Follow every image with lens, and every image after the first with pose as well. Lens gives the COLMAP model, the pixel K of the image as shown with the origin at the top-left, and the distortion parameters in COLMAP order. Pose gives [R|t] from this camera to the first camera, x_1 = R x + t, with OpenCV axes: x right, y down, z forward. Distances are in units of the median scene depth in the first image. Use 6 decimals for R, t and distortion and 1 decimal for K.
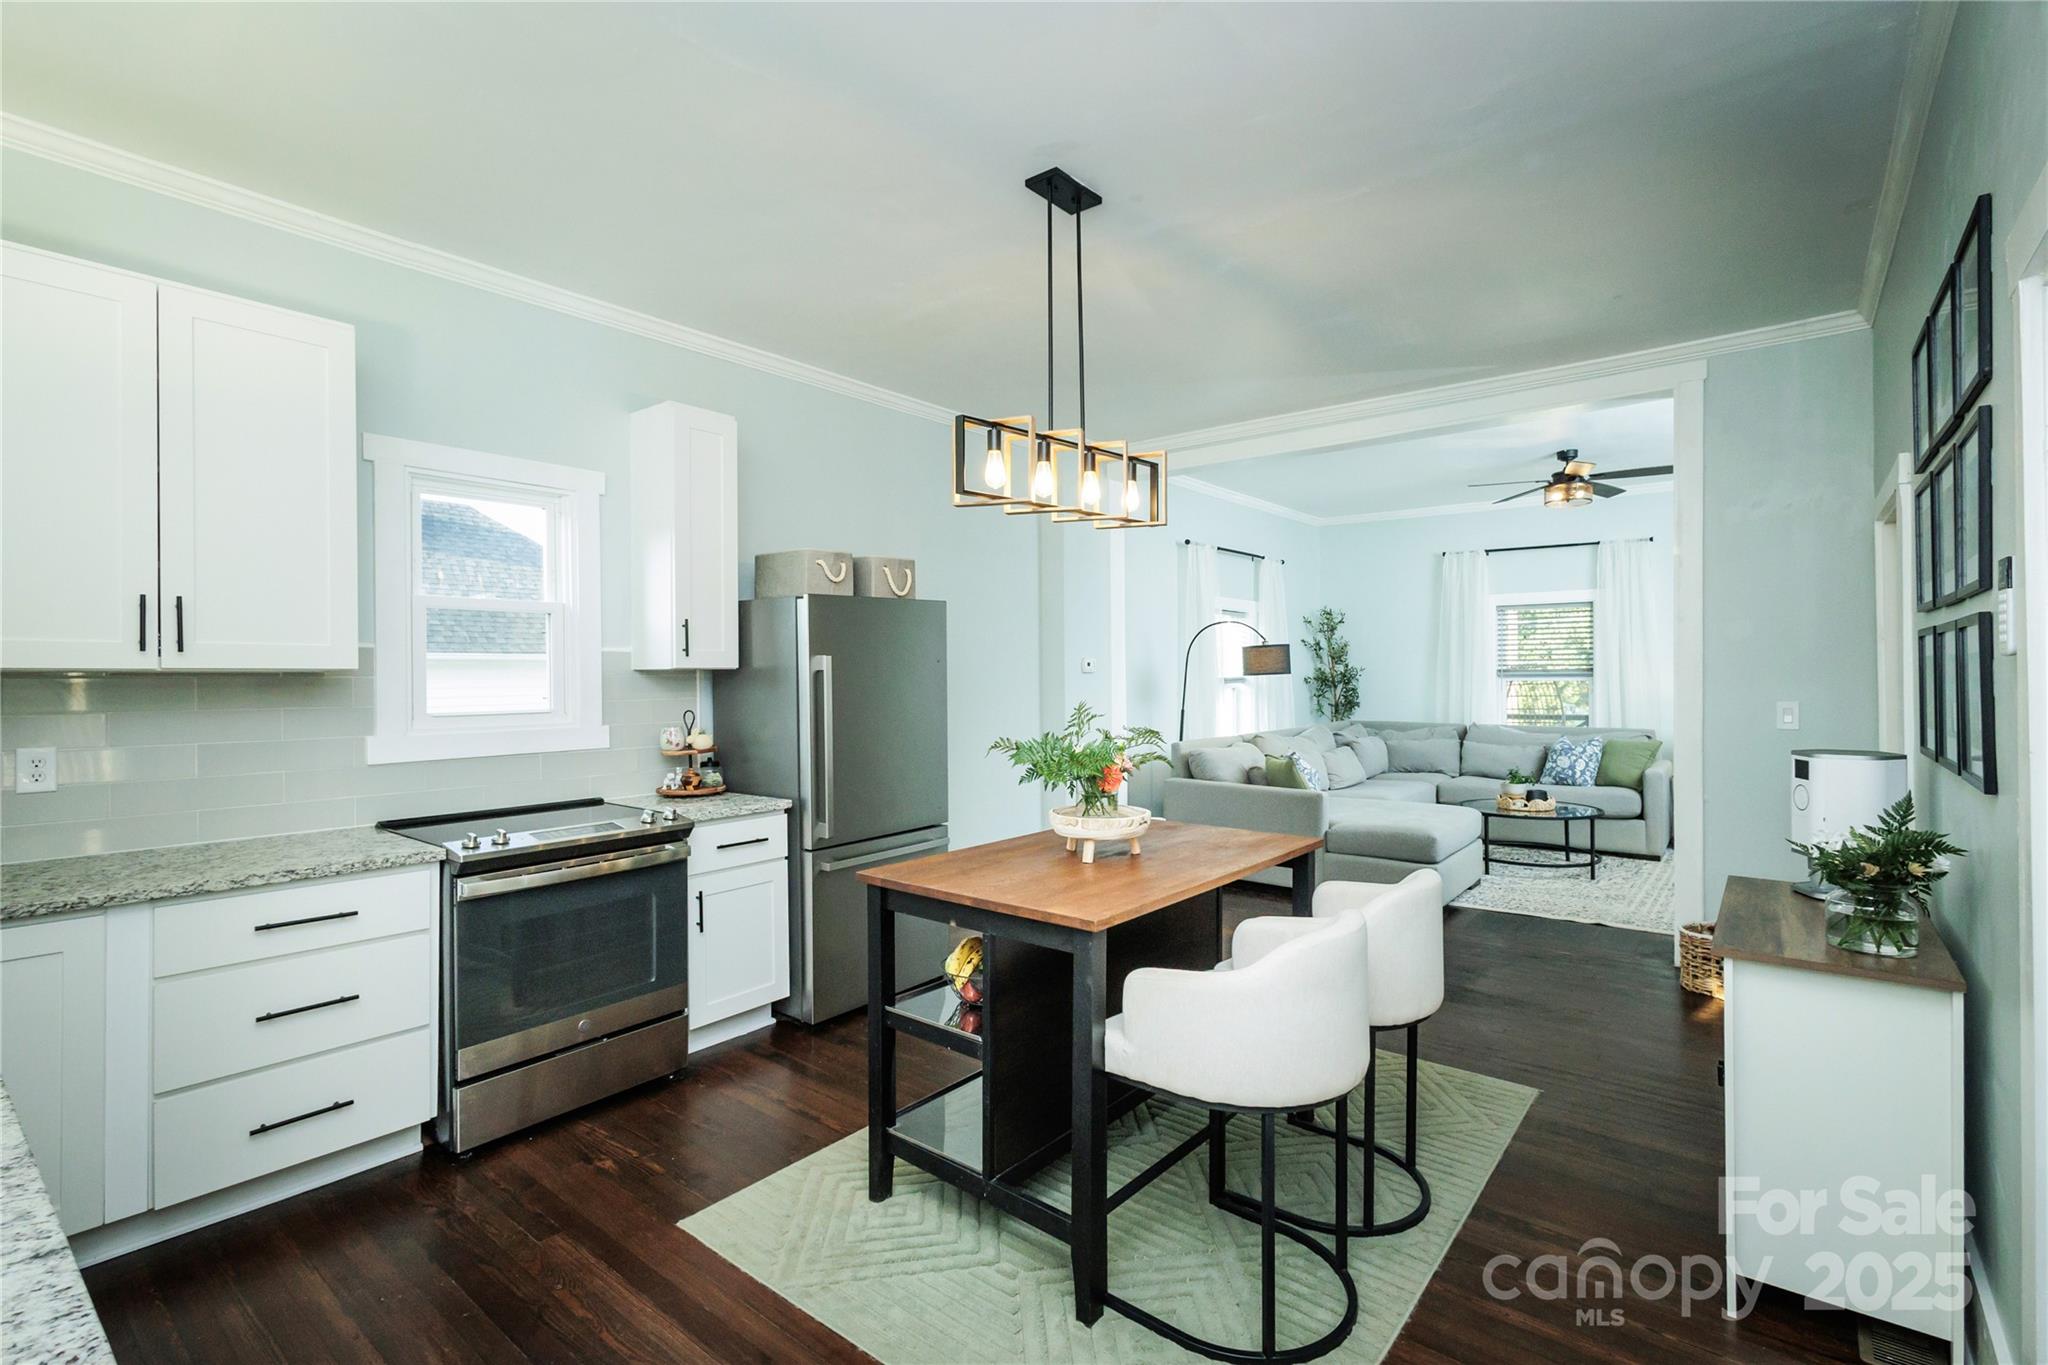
lens RADIAL K [[948.1, 0, 1021.4], [0, 948.1, 682.9], [0, 0, 1]] dist [-0.002283, -0.000123]
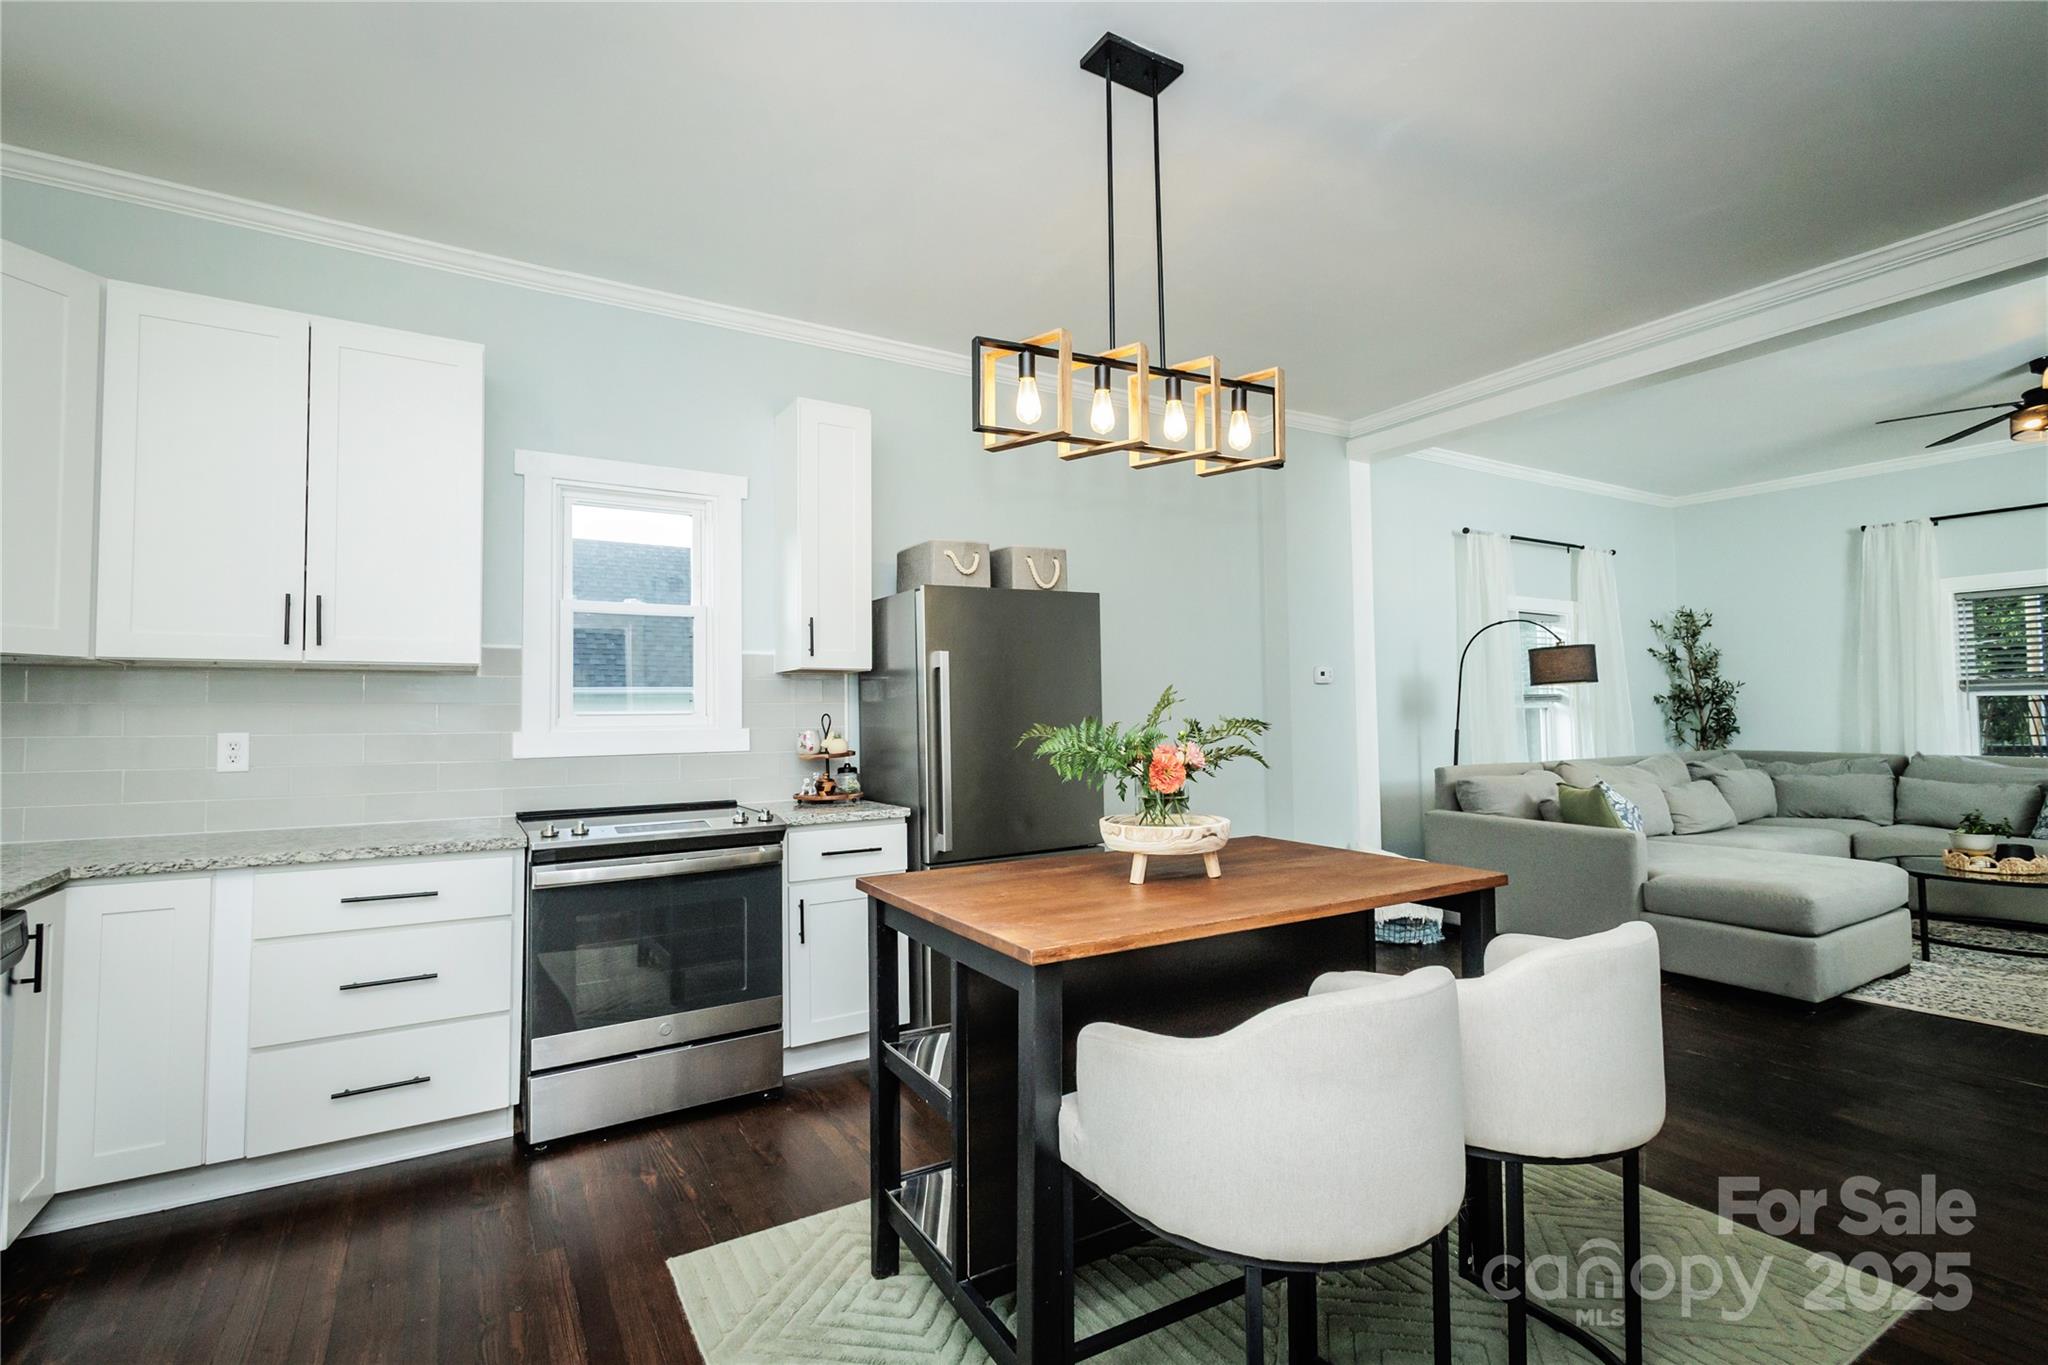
lens RADIAL K [[948.1, 0, 1023.9], [0, 948.1, 685.7], [0, 0, 1]] dist [0.004025, -0.000315]
pose [[0.940236, -0.015707, -0.340161, 0.178255], [0.002324, 0.999208, -0.039716, 0.041017], [0.340516, 0.036552, 0.939528, 0.163508]]
